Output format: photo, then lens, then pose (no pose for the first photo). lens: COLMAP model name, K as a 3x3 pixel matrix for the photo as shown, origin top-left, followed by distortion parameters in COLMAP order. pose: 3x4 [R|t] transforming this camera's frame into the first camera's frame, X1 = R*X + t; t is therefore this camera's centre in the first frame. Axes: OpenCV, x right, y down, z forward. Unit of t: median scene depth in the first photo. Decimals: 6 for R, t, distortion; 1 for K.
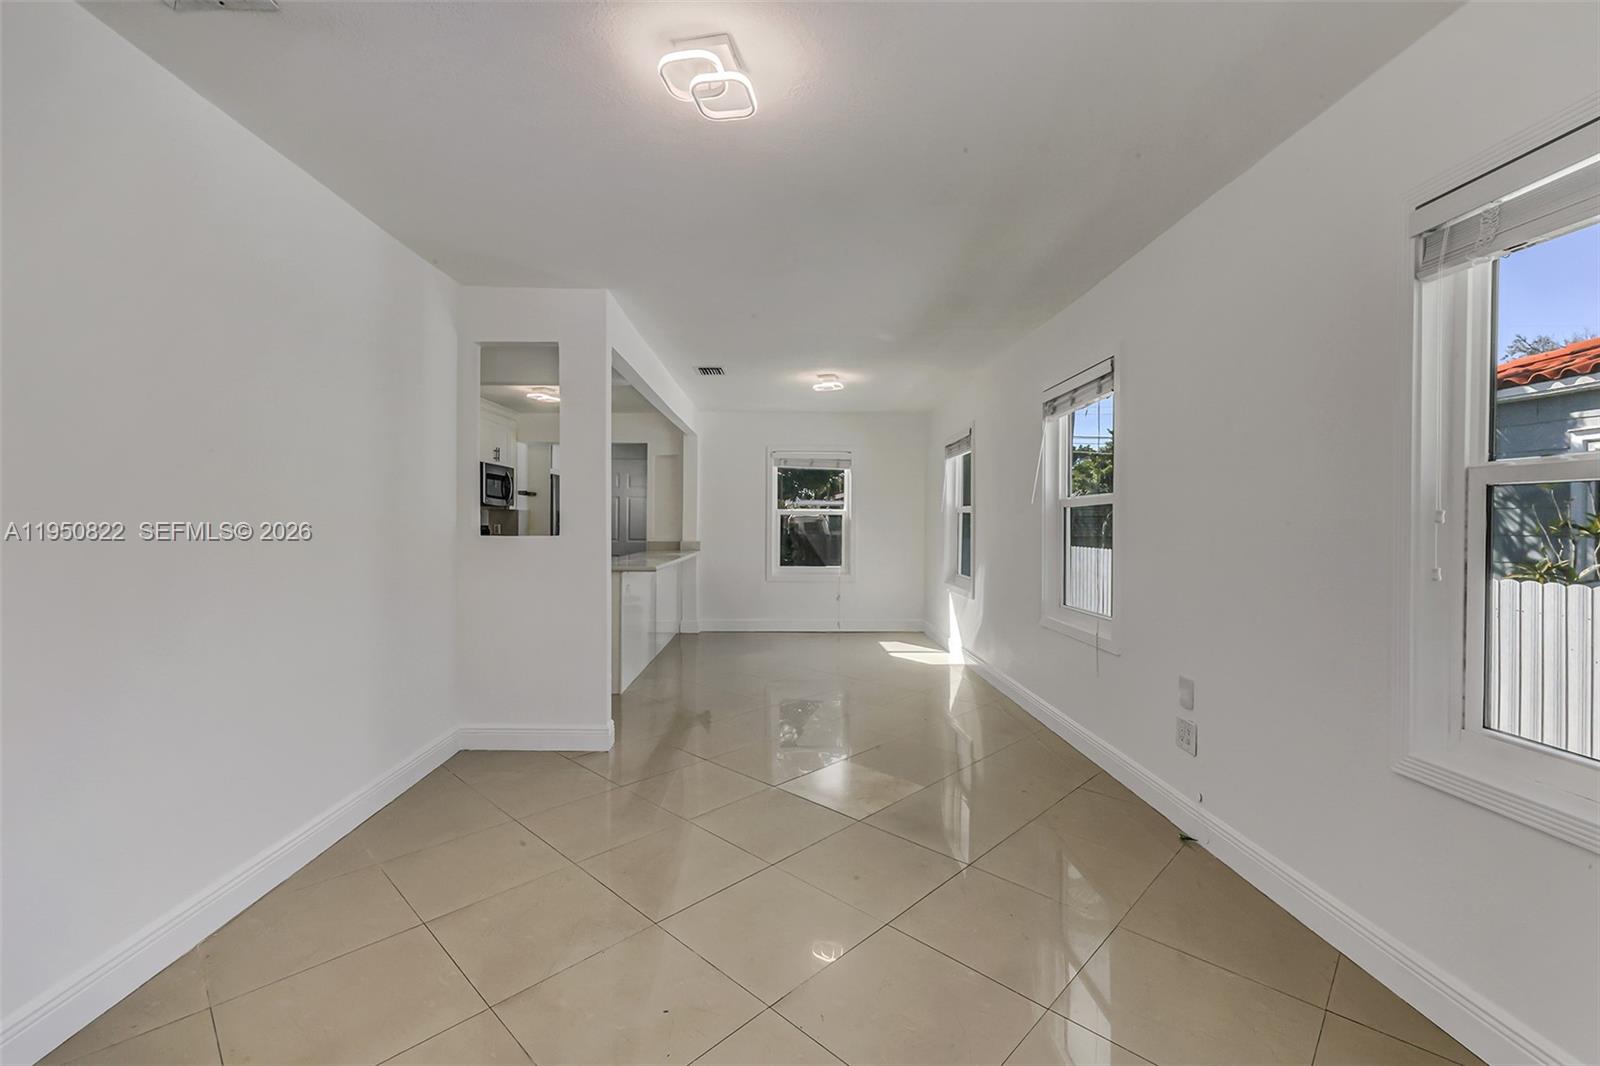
lens RADIAL K [[672.0, 0, 778.1], [0, 672.0, 525.0], [0, 0, 1]] dist [0.000528, -0.000048]
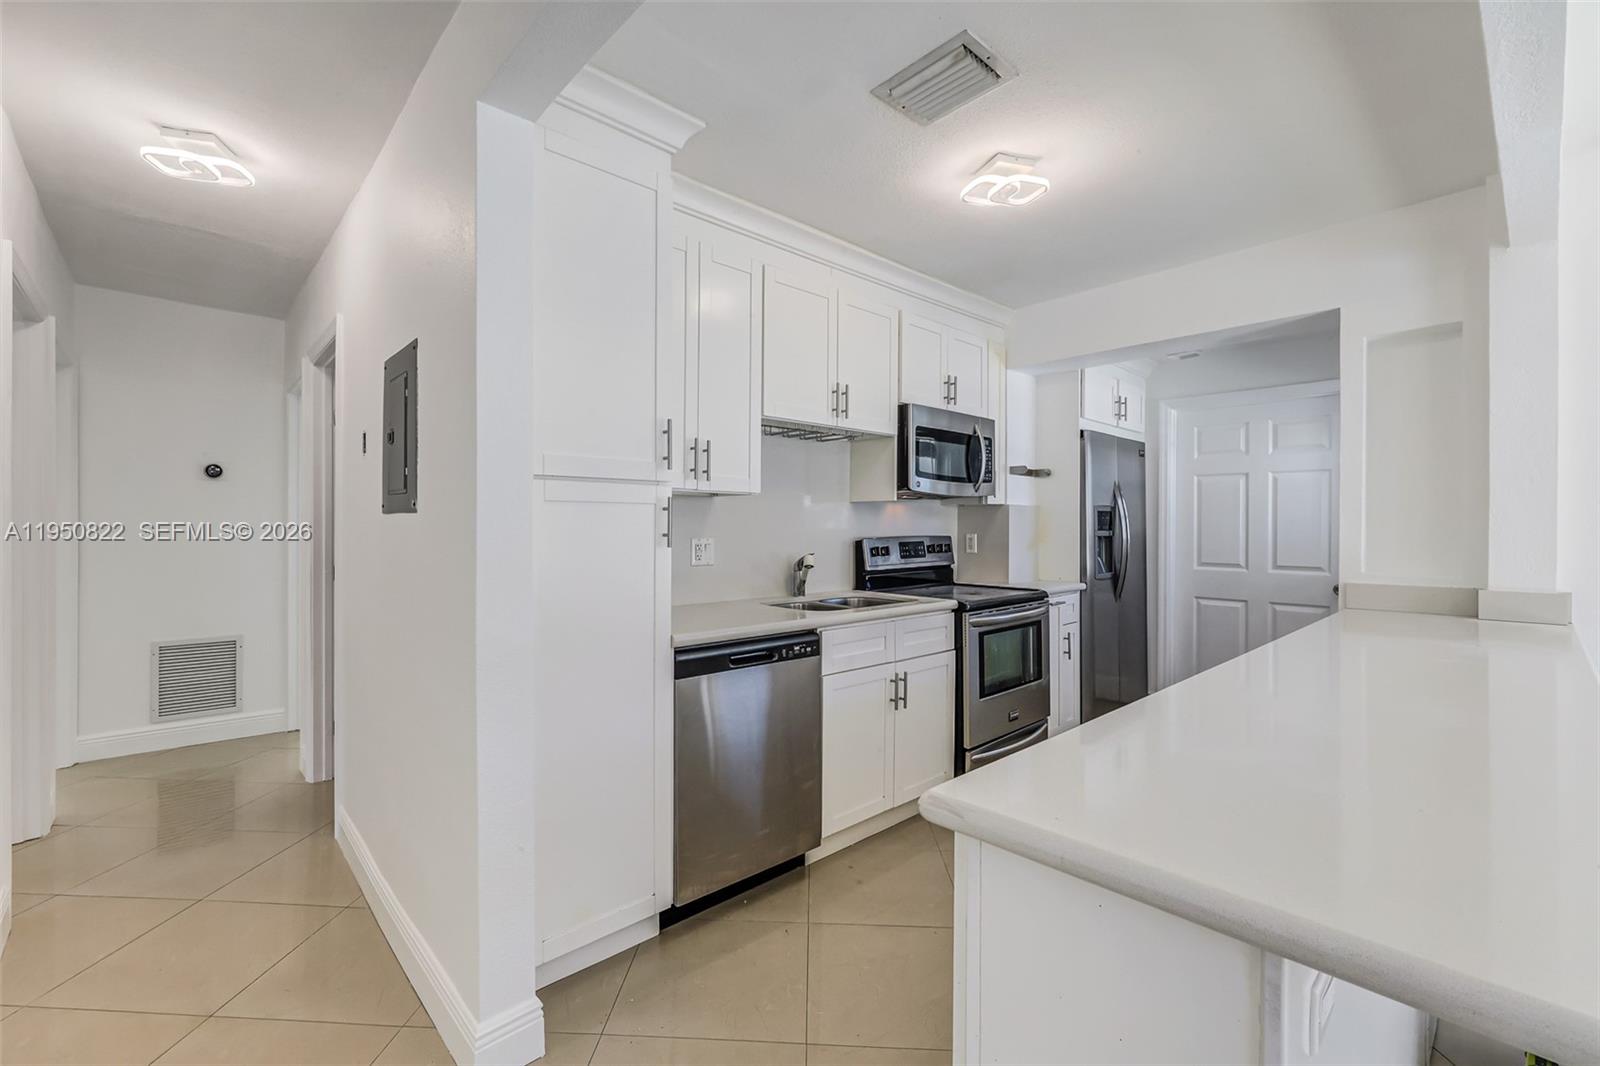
lens RADIAL K [[683.9, 0, 786.3], [0, 683.9, 529.2], [0, 0, 1]] dist [0.002255, 0.000458]
pose [[0.678942, -0.003059, -0.734185, -0.128907], [0.000108, 0.999992, -0.004066, -0.002523], [0.734192, 0.002681, 0.678937, 0.543737]]
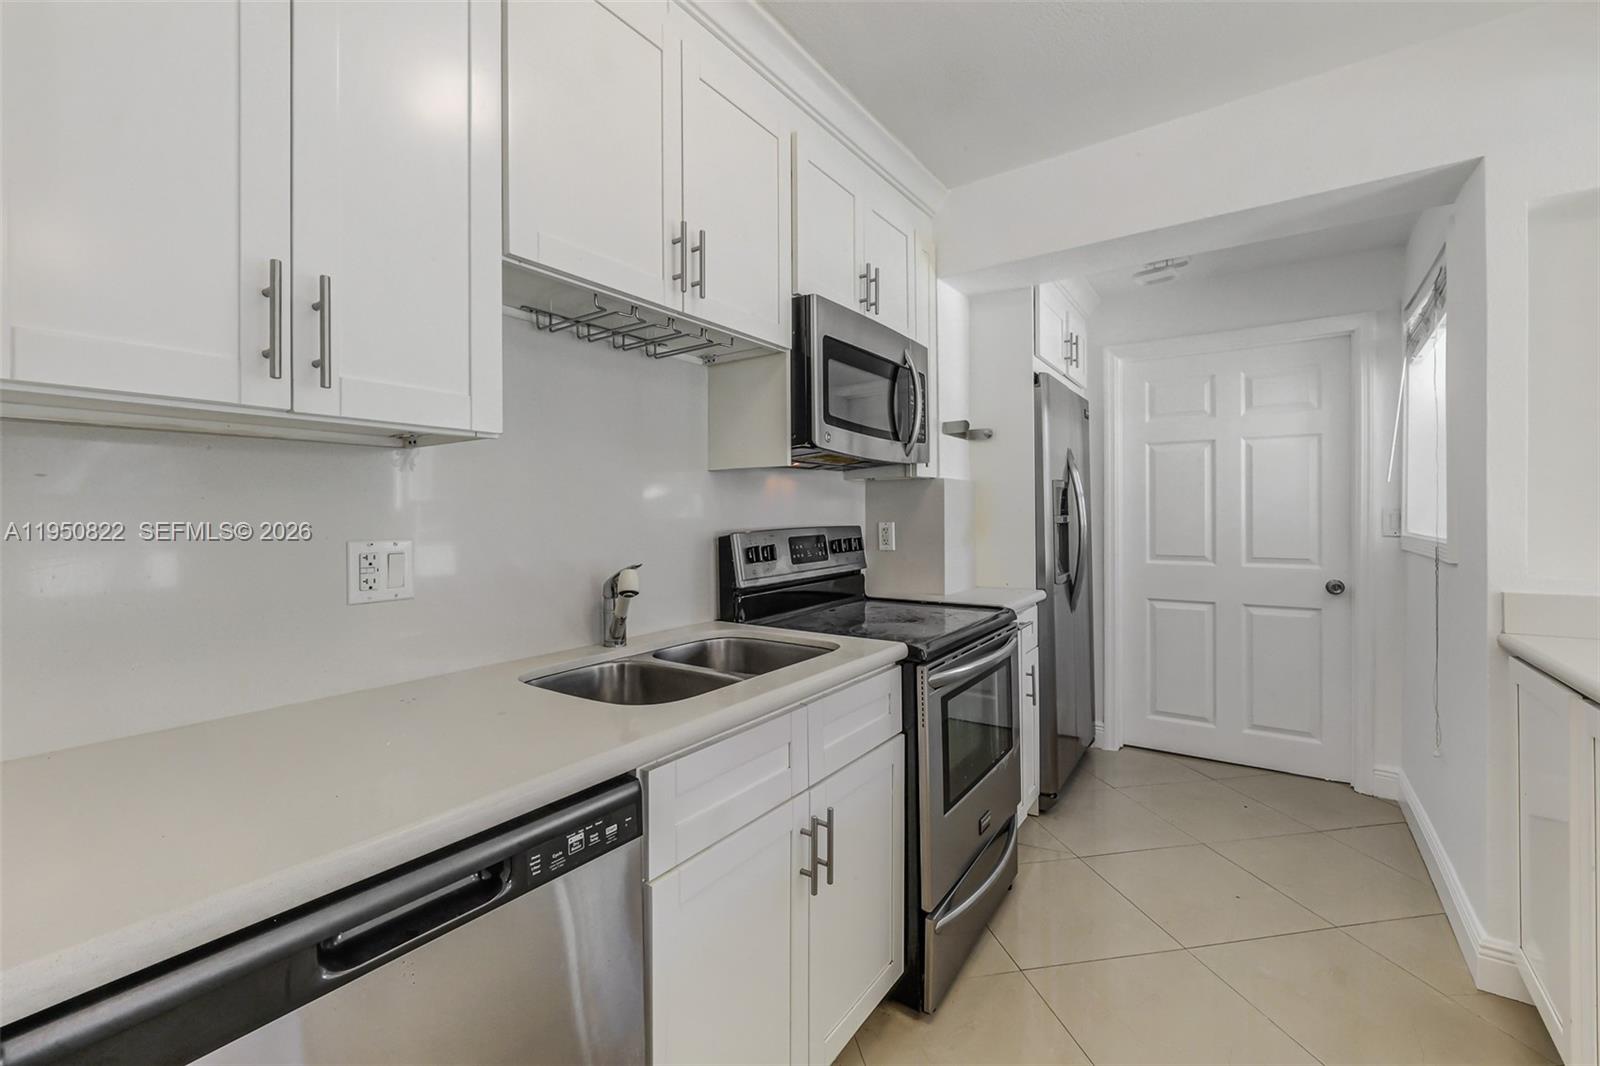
lens RADIAL K [[675.8, 0, 780.5], [0, 675.8, 517.5], [0, 0, 1]] dist [0.000730, 0.000186]
pose [[0.814903, -0.013068, -0.579450, -0.261341], [0.012931, 0.999907, -0.004364, -0.002667], [0.579453, -0.003937, 0.814996, 0.687865]]
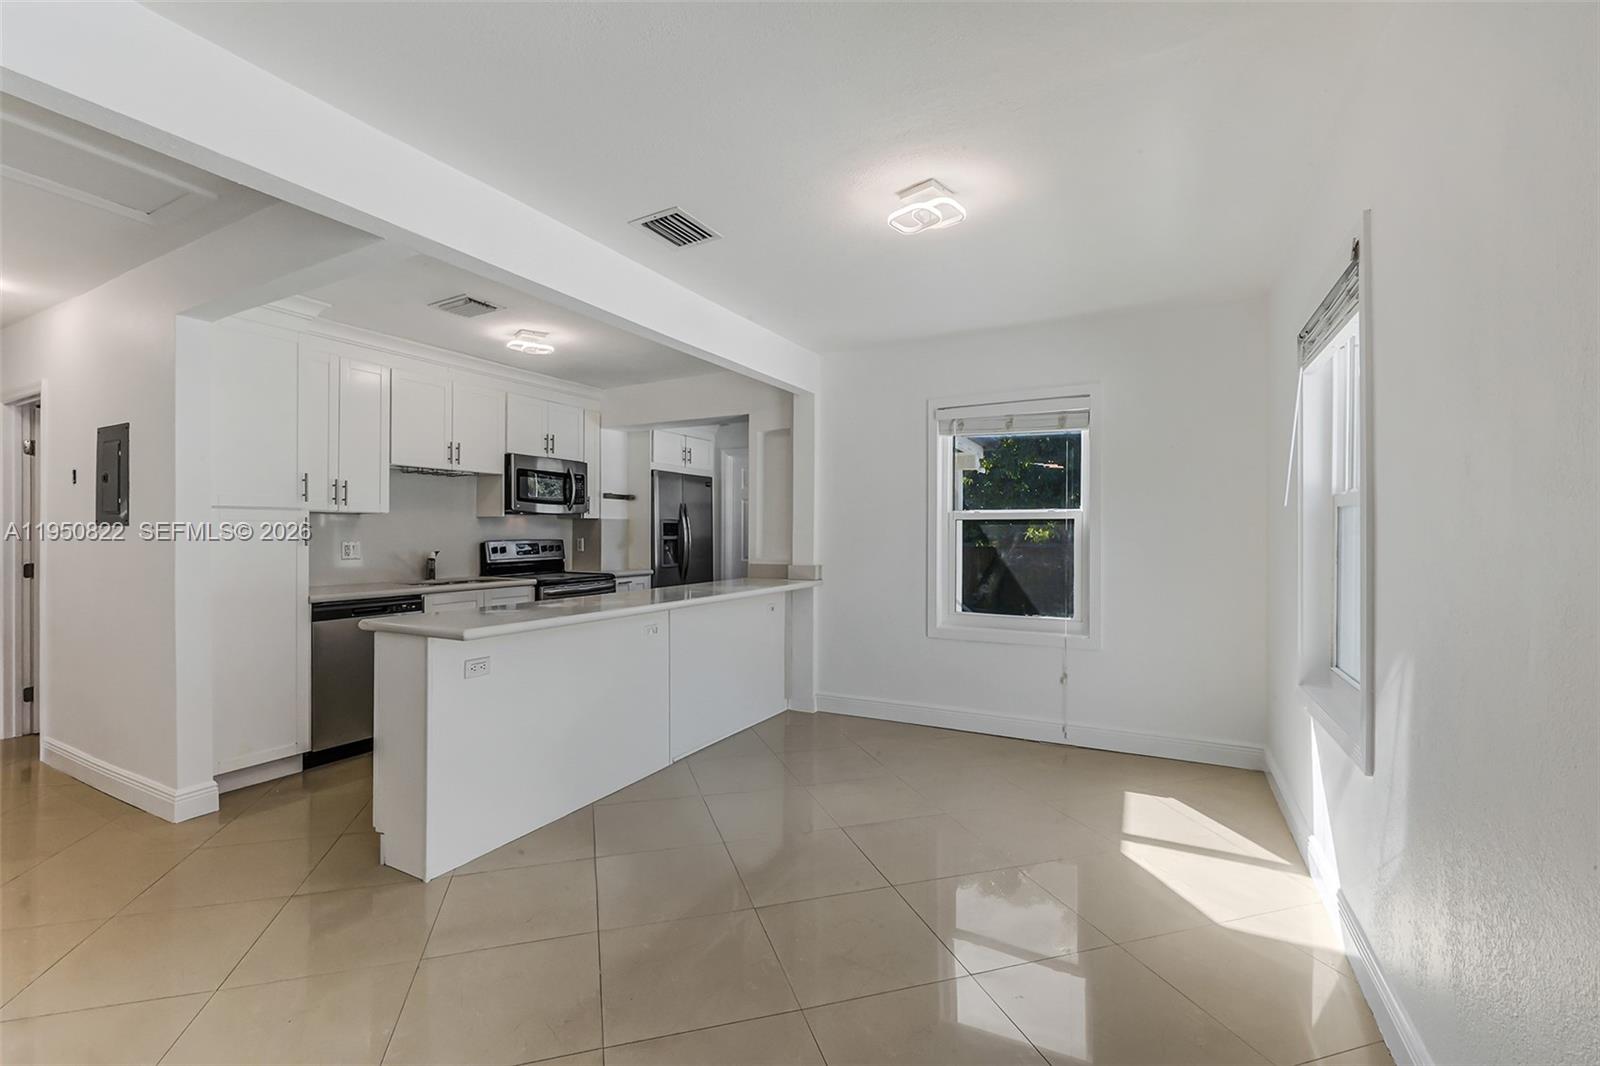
lens RADIAL K [[677.9, 0, 776.5], [0, 677.9, 535.1], [0, 0, 1]] dist [0.002411, 0.000437]
pose [[0.875948, -0.003631, -0.482392, 0.150295], [0.002460, 0.999992, -0.003059, -0.001536], [0.482400, 0.001493, 0.875950, 0.439113]]
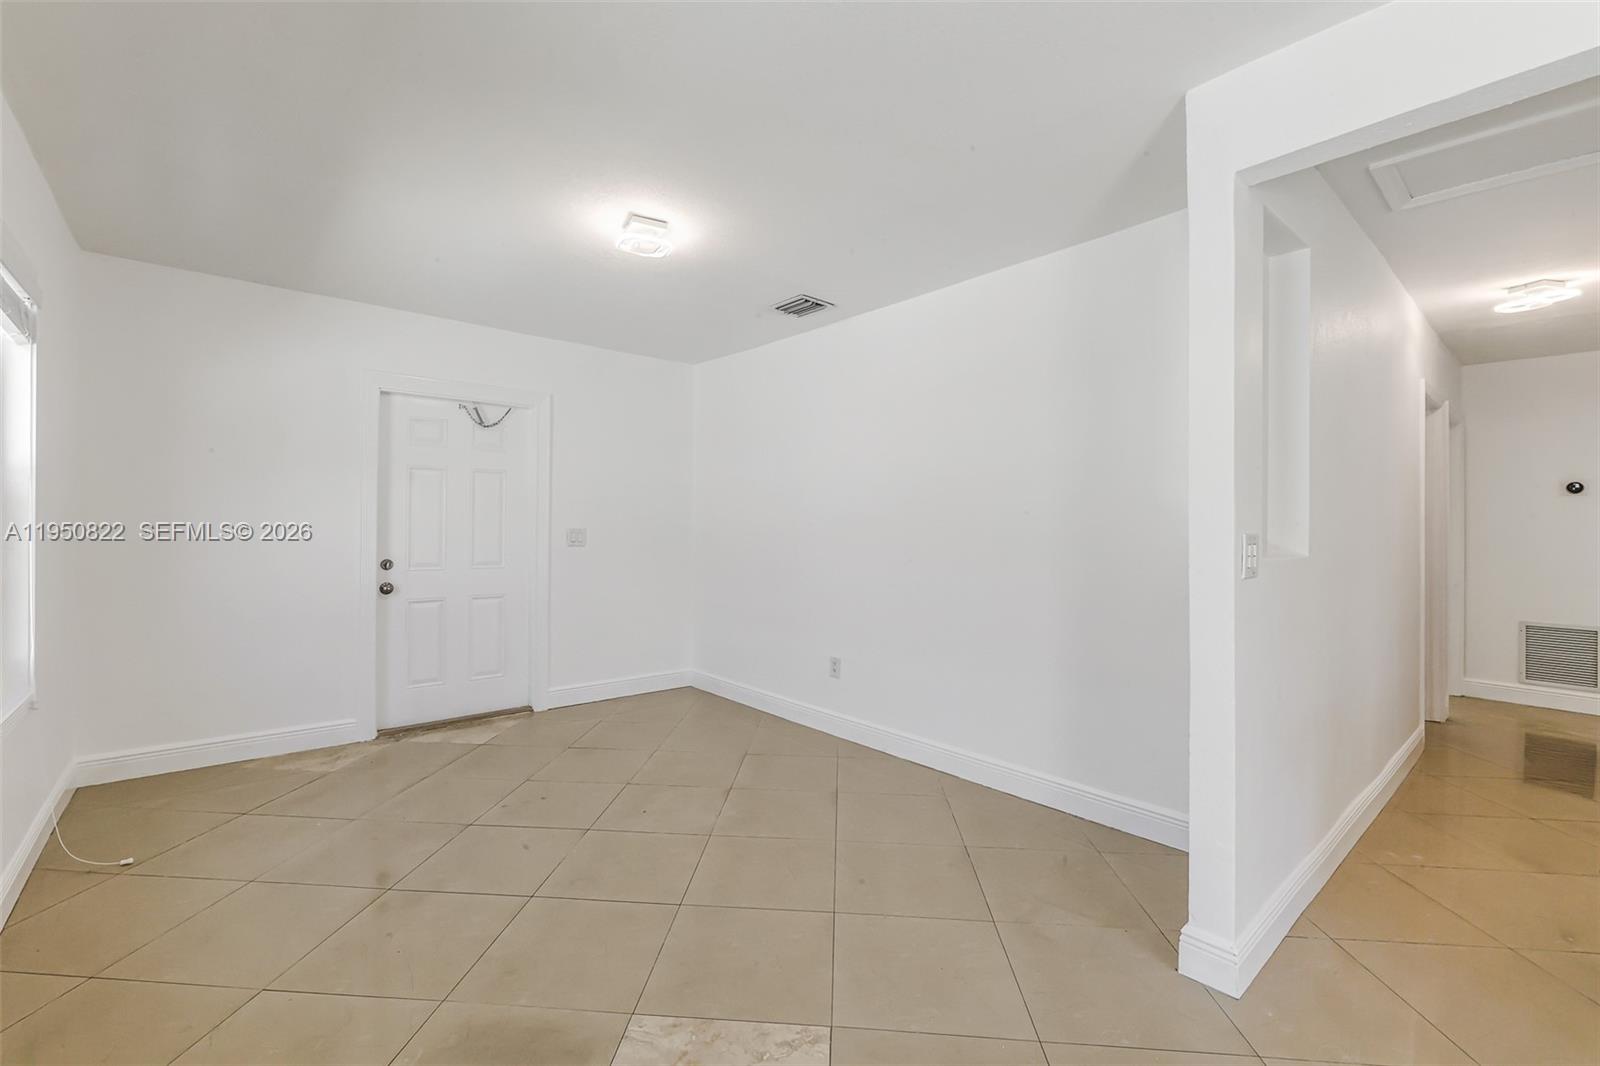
lens RADIAL K [[675.6, 0, 788.2], [0, 675.6, 523.6], [0, 0, 1]] dist [-0.000351, -0.000020]
pose [[-0.754254, -0.016406, -0.656377, 0.154273], [-0.014151, 0.999862, -0.008730, -0.000130], [0.656430, 0.002703, -0.754382, 0.572082]]
